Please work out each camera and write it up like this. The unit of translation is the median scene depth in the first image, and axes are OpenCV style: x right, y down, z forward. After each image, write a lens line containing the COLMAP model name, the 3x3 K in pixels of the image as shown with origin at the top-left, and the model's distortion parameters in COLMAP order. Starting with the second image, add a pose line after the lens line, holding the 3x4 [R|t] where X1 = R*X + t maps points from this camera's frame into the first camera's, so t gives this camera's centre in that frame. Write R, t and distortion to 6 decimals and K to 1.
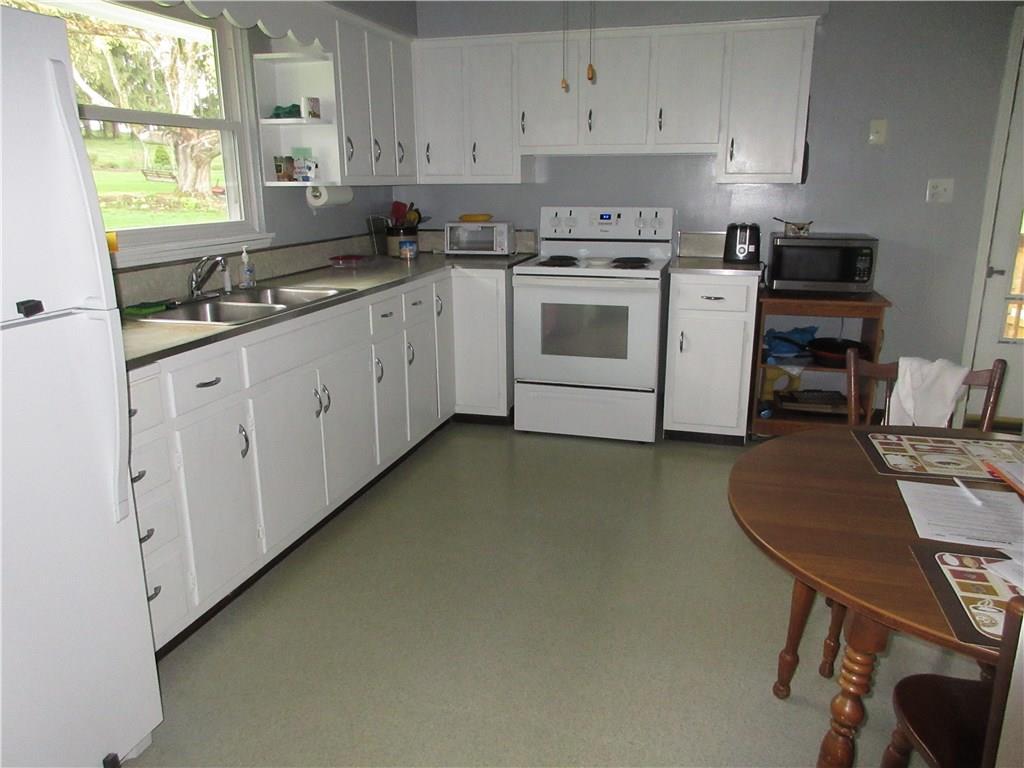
lens RADIAL K [[760.7, 0, 512.0], [0, 760.7, 384.0], [0, 0, 1]] dist [0.005273, 0.006270]
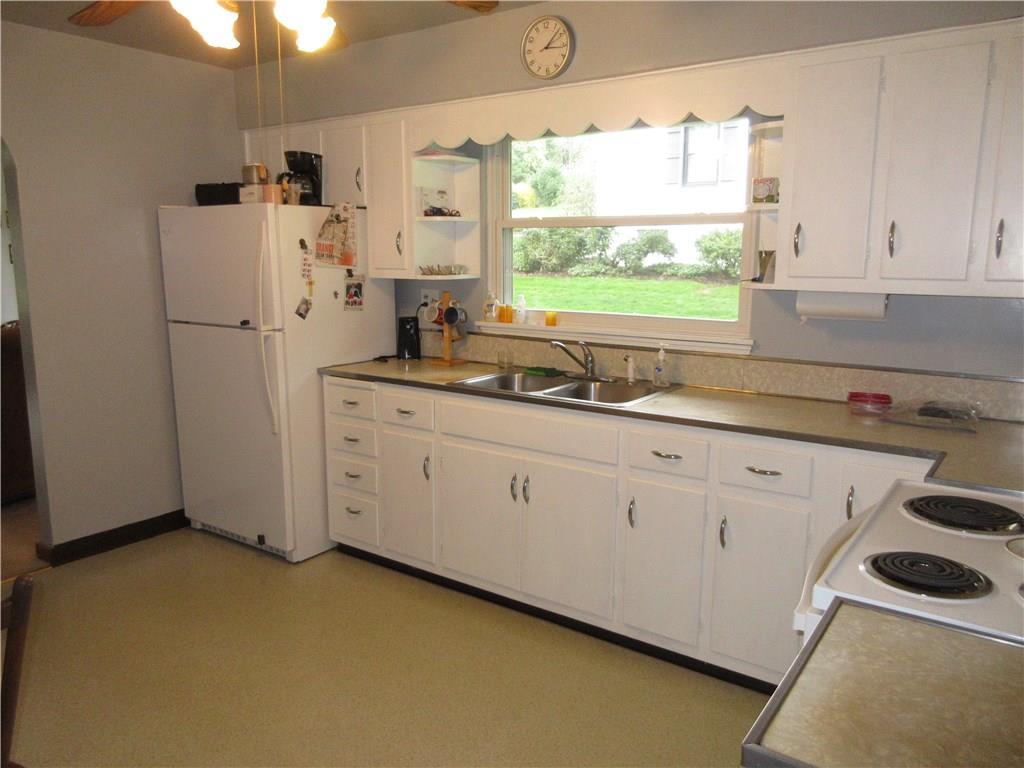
lens RADIAL K [[760.7, 0, 512.0], [0, 760.7, 384.0], [0, 0, 1]] dist [0.005273, 0.006270]
pose [[-0.327337, 0.159296, -0.931383, 1.087255], [-0.249645, 0.936084, 0.247839, -0.573117], [0.911333, 0.313642, -0.266647, 1.940463]]
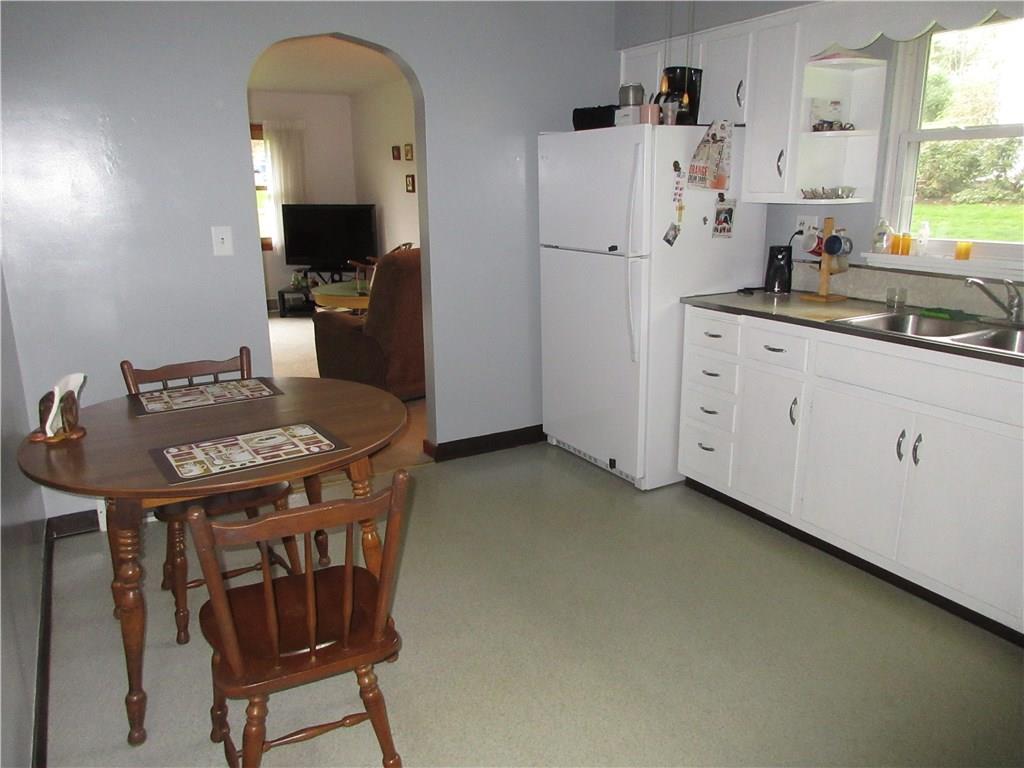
lens RADIAL K [[760.7, 0, 512.0], [0, 760.7, 384.0], [0, 0, 1]] dist [0.005273, 0.006270]
pose [[-0.689615, 0.192872, -0.698020, 1.075031], [-0.178300, 0.888988, 0.421793, -0.533284], [0.701883, 0.415332, -0.578671, 1.839733]]
